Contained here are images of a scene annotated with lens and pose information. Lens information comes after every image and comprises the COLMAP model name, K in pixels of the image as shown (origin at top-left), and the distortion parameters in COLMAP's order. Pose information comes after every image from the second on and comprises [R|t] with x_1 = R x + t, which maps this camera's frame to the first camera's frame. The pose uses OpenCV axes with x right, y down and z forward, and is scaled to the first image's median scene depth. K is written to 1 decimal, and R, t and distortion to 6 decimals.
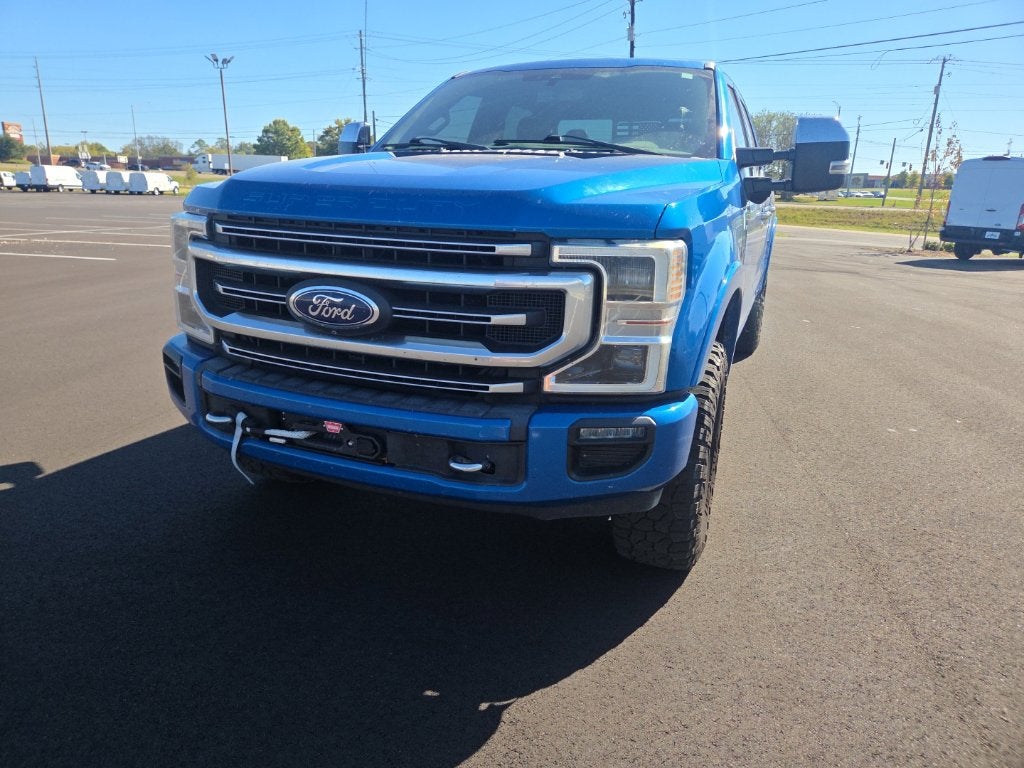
lens RADIAL K [[689.2, 0, 509.2], [0, 689.2, 382.1], [0, 0, 1]] dist [0.064724, -0.052876]
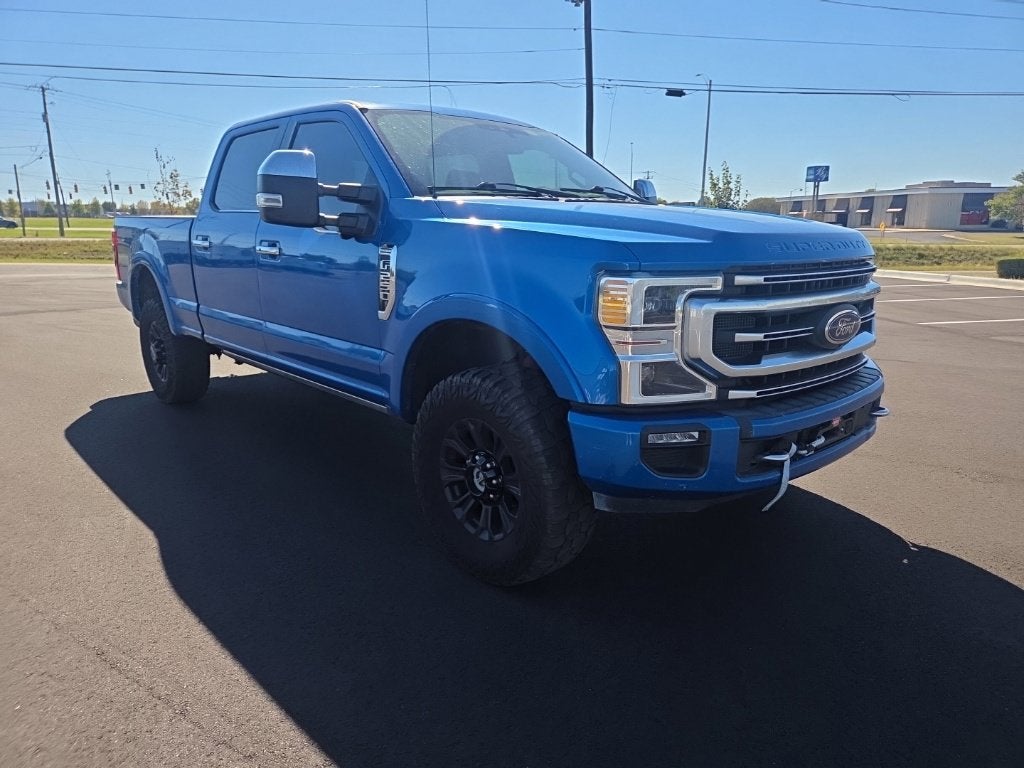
lens RADIAL K [[689.2, 0, 501.8], [0, 689.2, 394.8], [0, 0, 1]] dist [0.064724, -0.052876]
pose [[0.419754, -0.239480, 0.875475, -1.715276], [0.256304, 0.956582, 0.138779, -0.335009], [-0.870698, 0.166135, 0.462908, 0.993000]]
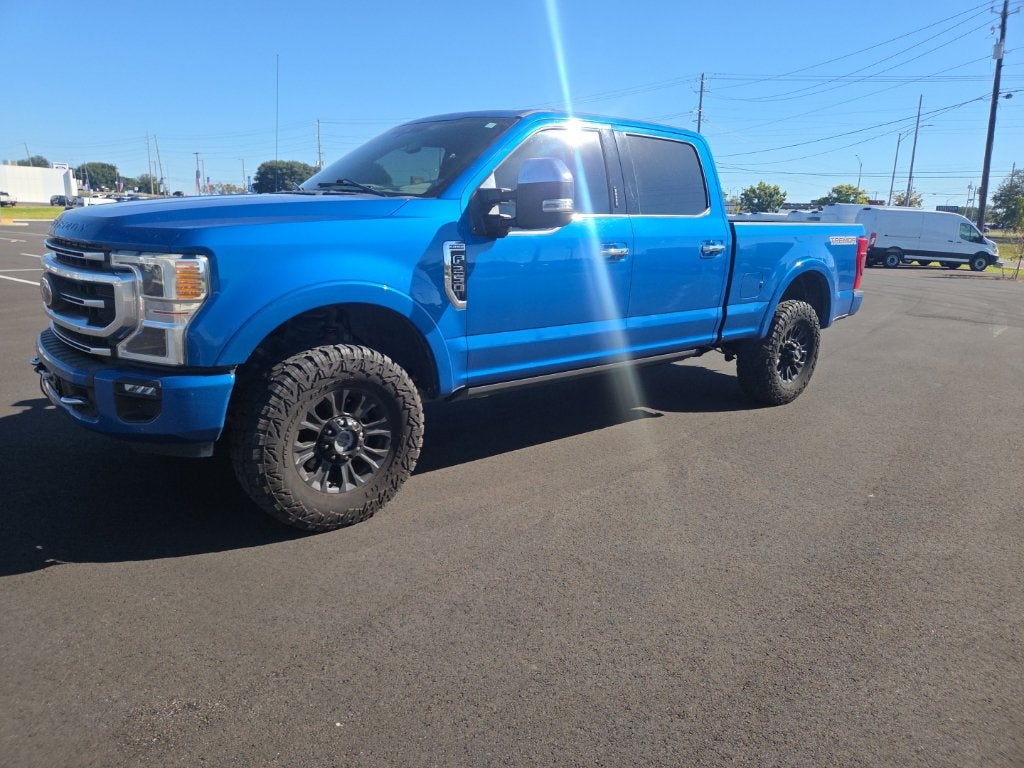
lens RADIAL K [[689.2, 0, 504.4], [0, 689.2, 391.8], [0, 0, 1]] dist [0.064724, -0.052876]
pose [[0.889494, 0.115201, -0.442186, 1.404291], [-0.133287, 0.991028, -0.009928, -0.005844], [0.437075, 0.067768, 0.896868, 0.054628]]
